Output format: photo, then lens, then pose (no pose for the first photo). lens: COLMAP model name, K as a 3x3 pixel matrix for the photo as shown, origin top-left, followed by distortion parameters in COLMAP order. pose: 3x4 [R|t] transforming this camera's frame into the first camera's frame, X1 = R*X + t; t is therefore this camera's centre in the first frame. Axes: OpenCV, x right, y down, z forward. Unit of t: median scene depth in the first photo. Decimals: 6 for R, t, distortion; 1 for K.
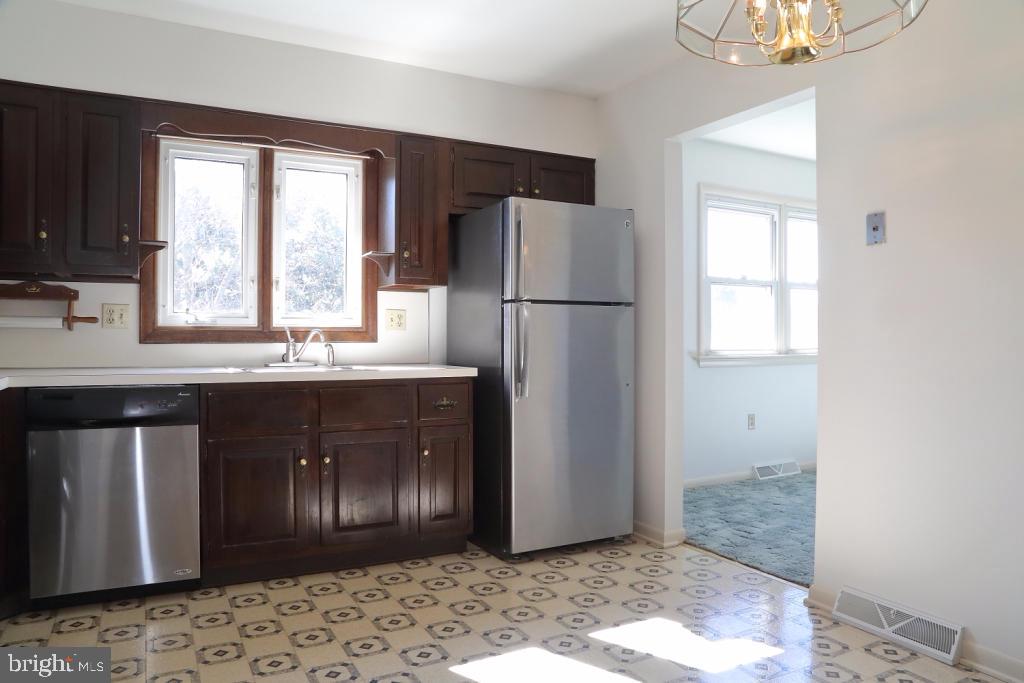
lens RADIAL K [[714.1, 0, 513.3], [0, 714.1, 350.6], [0, 0, 1]] dist [-0.073260, 0.018849]
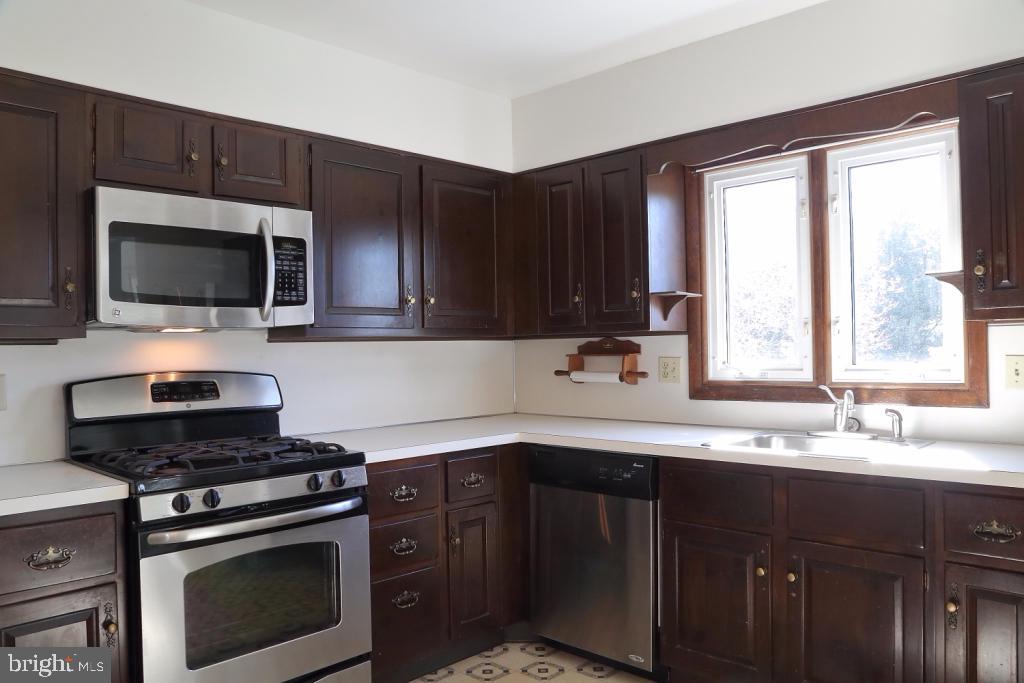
lens RADIAL K [[790.0, 0, 510.7], [0, 790.0, 343.6], [0, 0, 1]] dist [-0.066352, 0.000964]
pose [[0.291677, -0.008919, -0.956475, 0.369884], [0.004338, 0.999959, -0.008002, -0.071145], [0.956507, -0.001815, 0.291703, 0.436595]]
